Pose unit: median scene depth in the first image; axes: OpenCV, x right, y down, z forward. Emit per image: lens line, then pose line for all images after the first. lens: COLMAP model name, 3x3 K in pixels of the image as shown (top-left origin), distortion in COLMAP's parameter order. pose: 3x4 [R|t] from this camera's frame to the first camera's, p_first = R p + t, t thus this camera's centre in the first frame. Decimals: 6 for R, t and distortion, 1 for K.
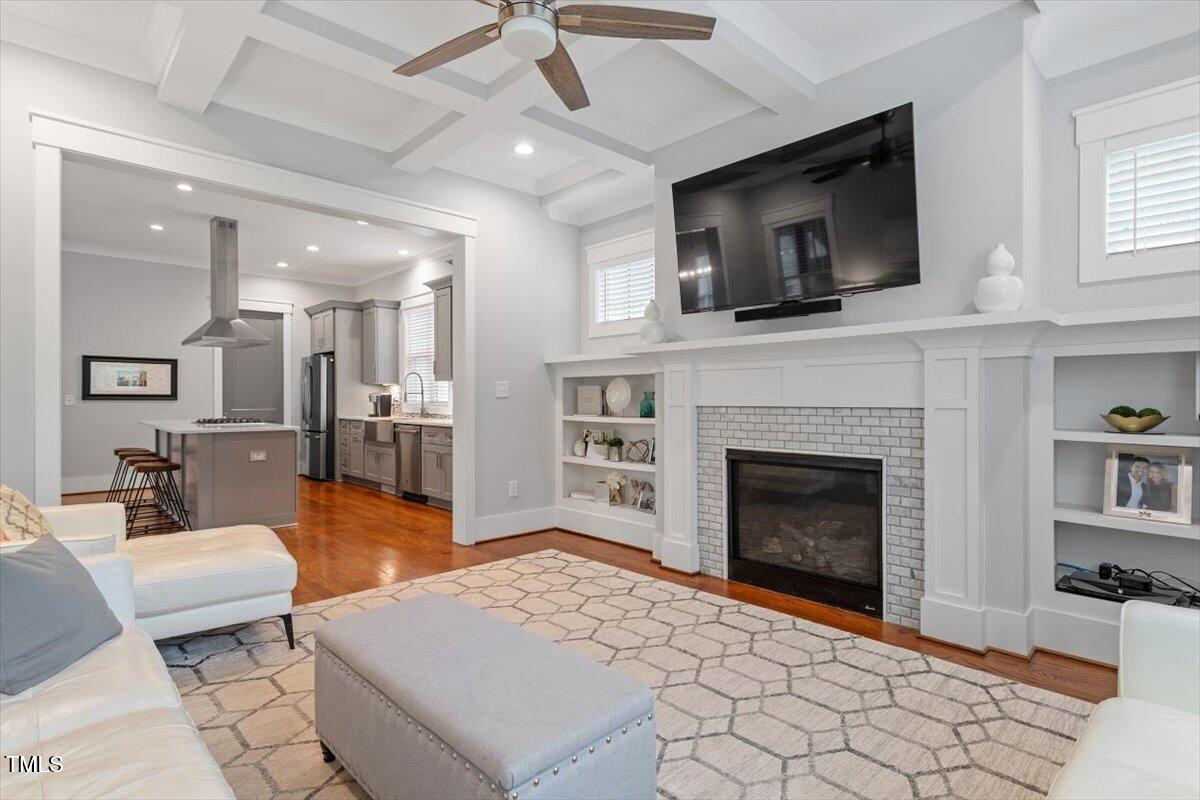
lens RADIAL K [[584.7, 0, 600.9], [0, 584.7, 397.8], [0, 0, 1]] dist [-0.002824, 0.001224]
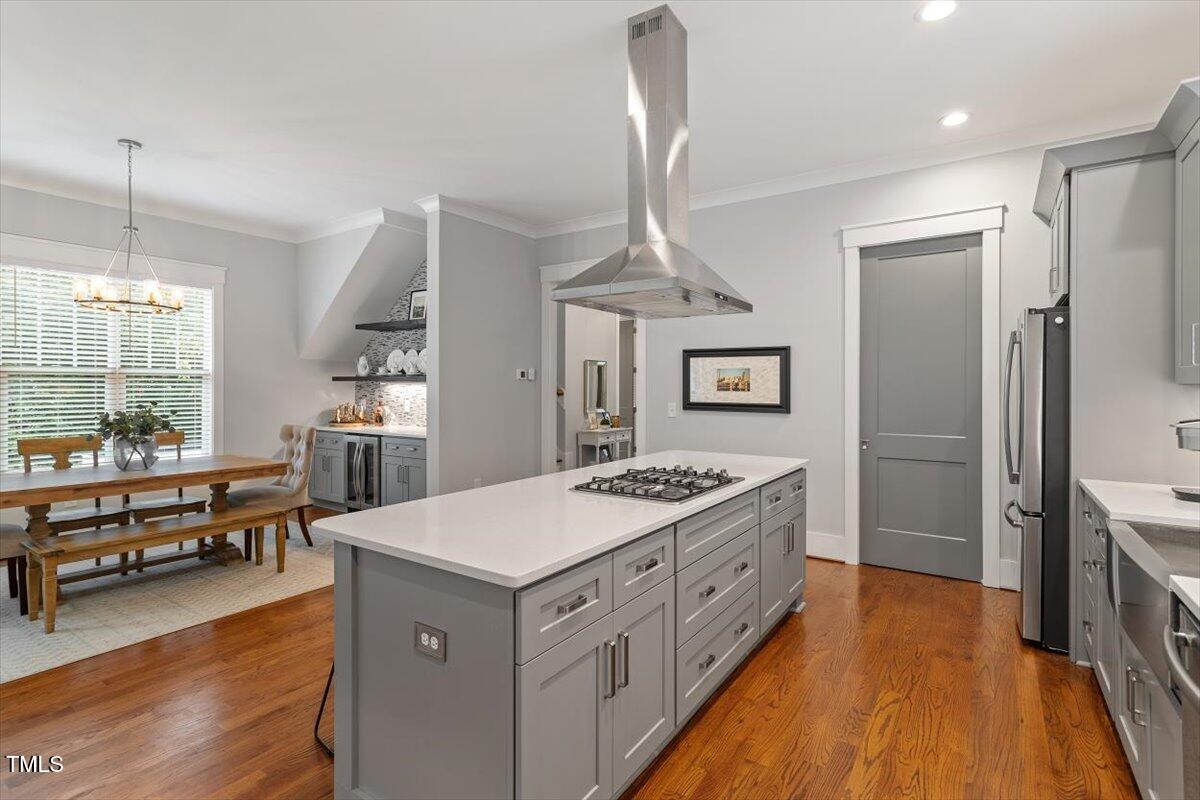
lens RADIAL K [[568.4, 0, 602.4], [0, 568.4, 389.1], [0, 0, 1]] dist [0.001288, 0.003222]
pose [[0.215833, 0.007054, -0.976405, -0.341361], [0.000317, 0.999973, 0.007294, -0.047449], [0.976430, -0.001884, 0.215825, 1.238636]]
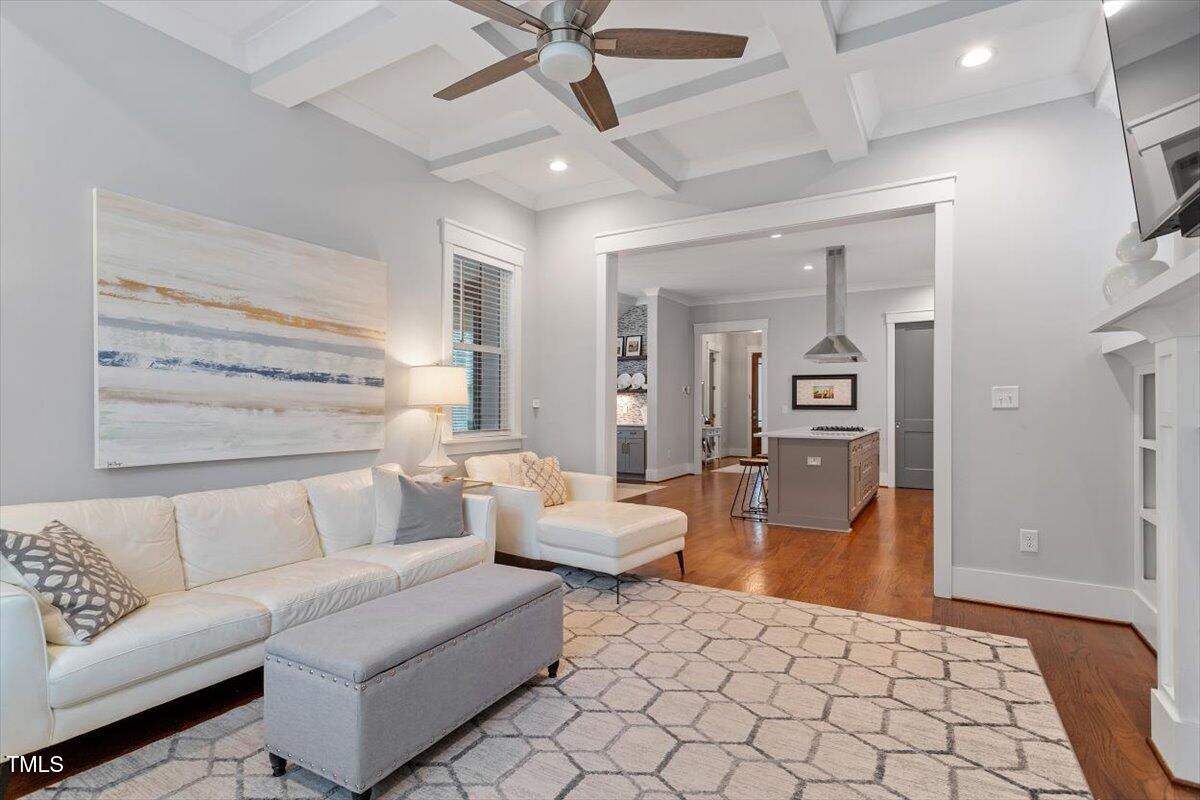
lens RADIAL K [[584.7, 0, 596.7], [0, 584.7, 406.3], [0, 0, 1]] dist [-0.002824, 0.001224]
pose [[0.271767, -0.001647, -0.962362, 0.425984], [-0.000604, 0.999998, -0.001881, -0.001299], [0.962363, 0.001092, 0.271765, 0.367572]]
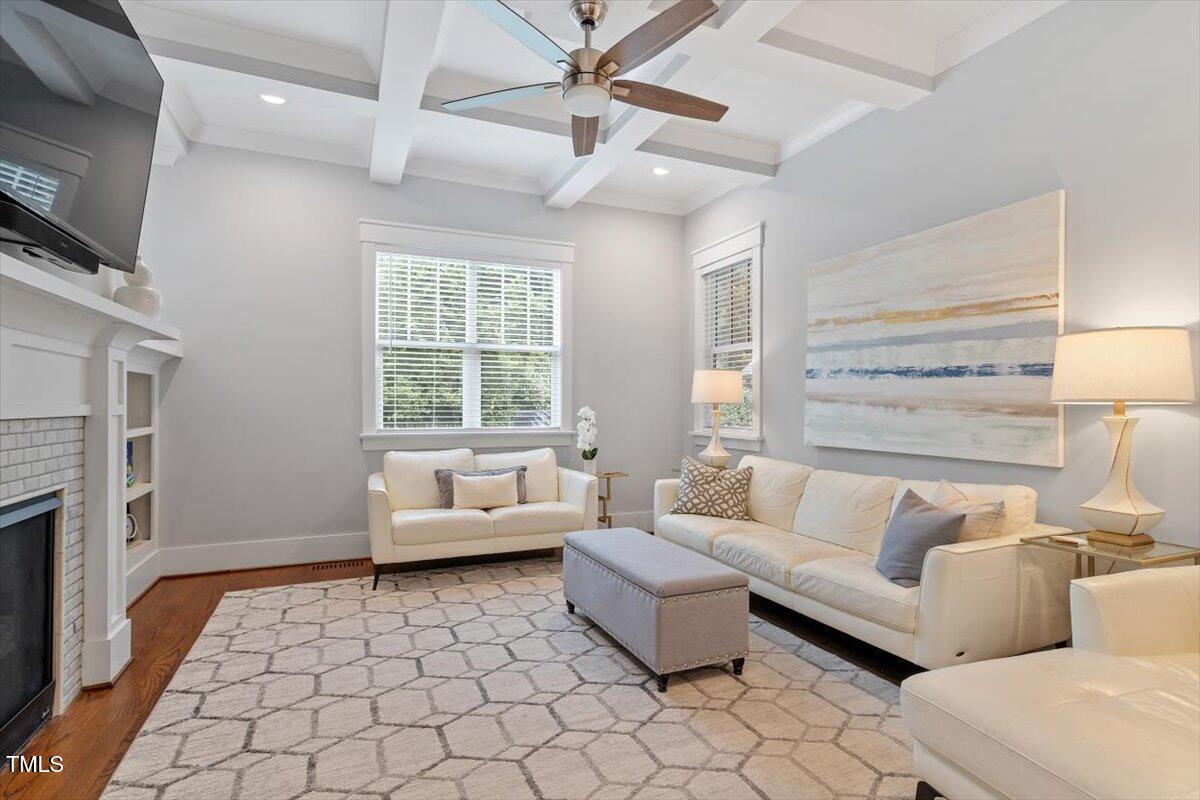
lens RADIAL K [[584.7, 0, 598.7], [0, 584.7, 405.9], [0, 0, 1]] dist [-0.002824, 0.001224]
pose [[-0.939766, -0.003015, 0.341805, -0.264725], [-0.003230, 0.999995, -0.000062, 0.000598], [-0.341803, -0.001163, -0.939771, 1.006931]]
